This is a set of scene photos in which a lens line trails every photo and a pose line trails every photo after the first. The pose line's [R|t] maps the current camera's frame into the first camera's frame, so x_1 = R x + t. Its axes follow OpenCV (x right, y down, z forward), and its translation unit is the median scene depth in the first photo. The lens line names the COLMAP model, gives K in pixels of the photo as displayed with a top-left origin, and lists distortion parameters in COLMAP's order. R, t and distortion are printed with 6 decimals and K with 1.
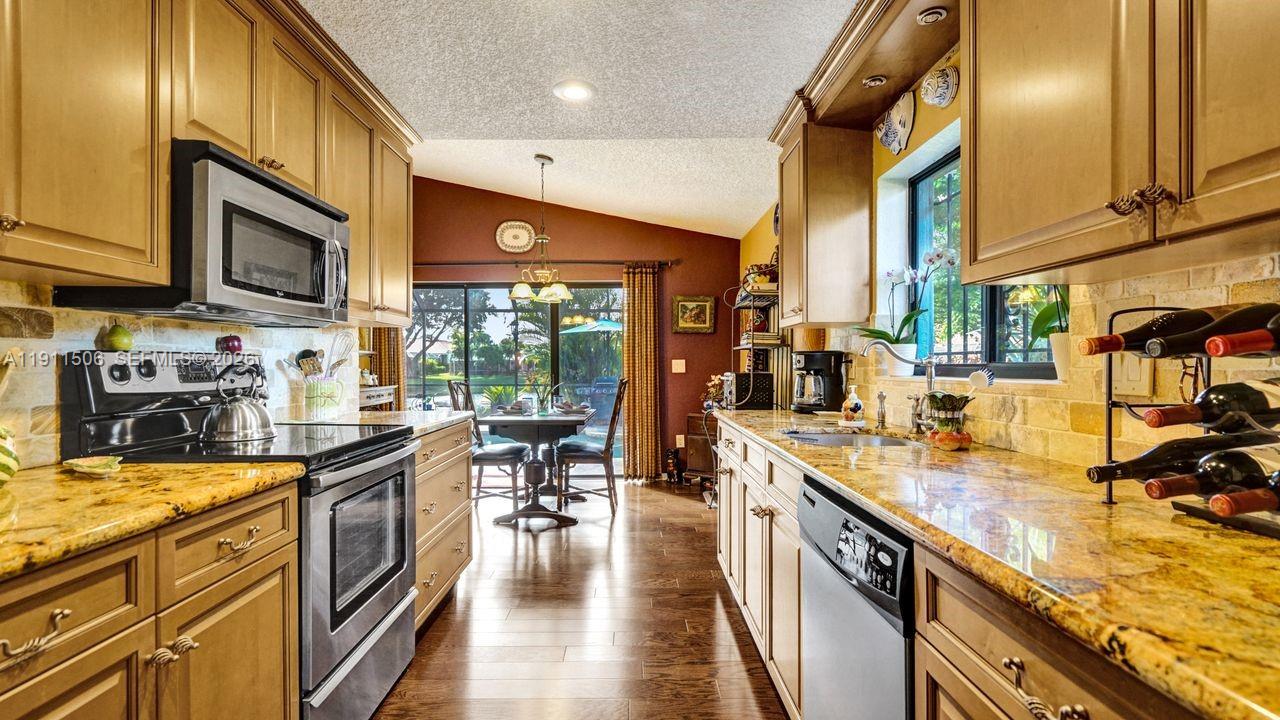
lens RADIAL K [[608.5, 0, 631.4], [0, 608.5, 361.5], [0, 0, 1]] dist [-0.059095, 0.021659]
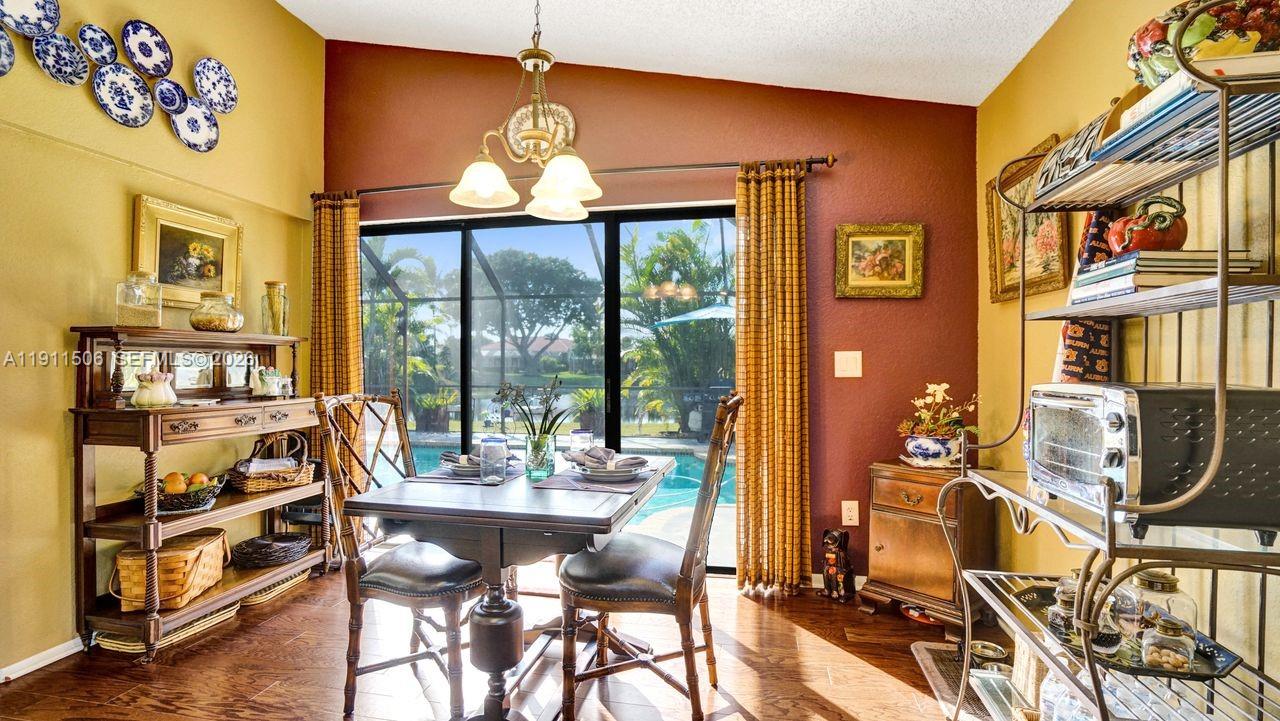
lens RADIAL K [[592.5, 0, 639.6], [0, 592.5, 362.3], [0, 0, 1]] dist [-0.006491, 0.000061]
pose [[0.980656, 0.003382, -0.195710, 0.006529], [-0.002897, 0.999992, 0.002764, 0.007398], [0.195718, -0.002144, 0.980658, 0.689078]]
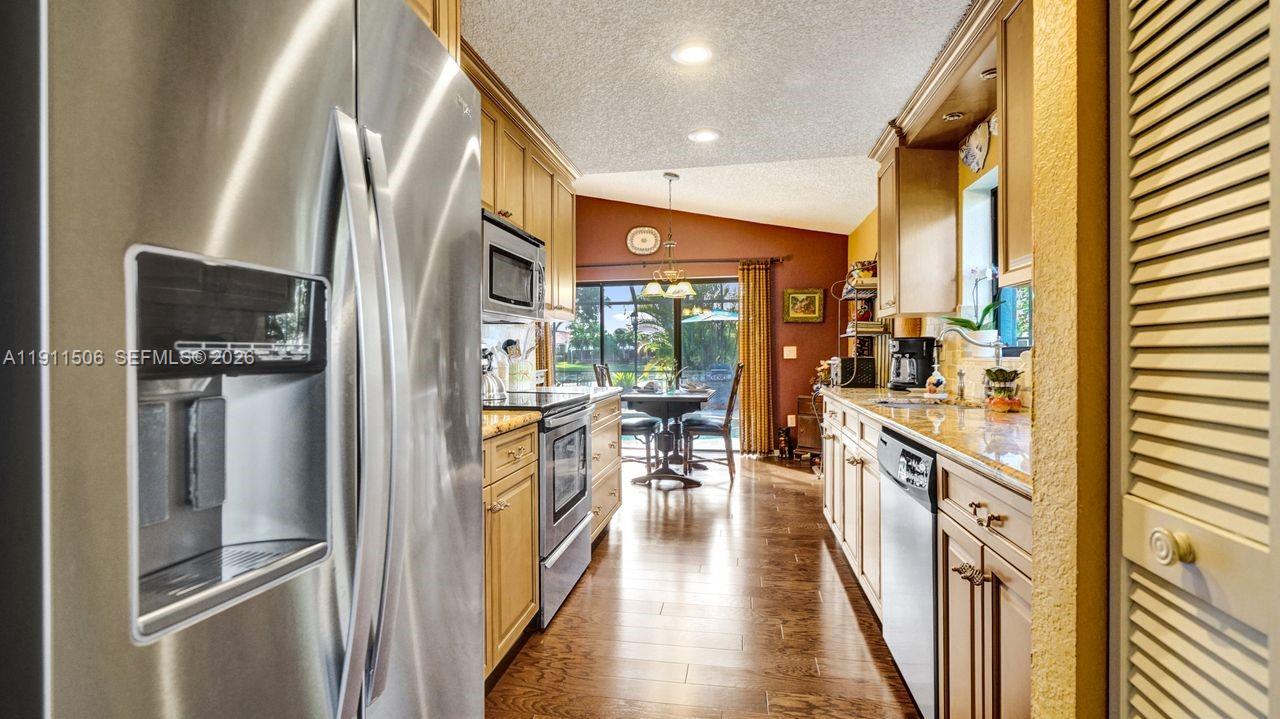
lens RADIAL K [[605.1, 0, 629.7], [0, 605.1, 359.0], [0, 0, 1]] dist [0.000620, 0.000108]
pose [[0.983311, -0.002431, -0.181916, -0.011257], [0.004913, 0.999901, 0.013196, 0.004783], [0.181866, -0.013869, 0.983226, -0.183932]]
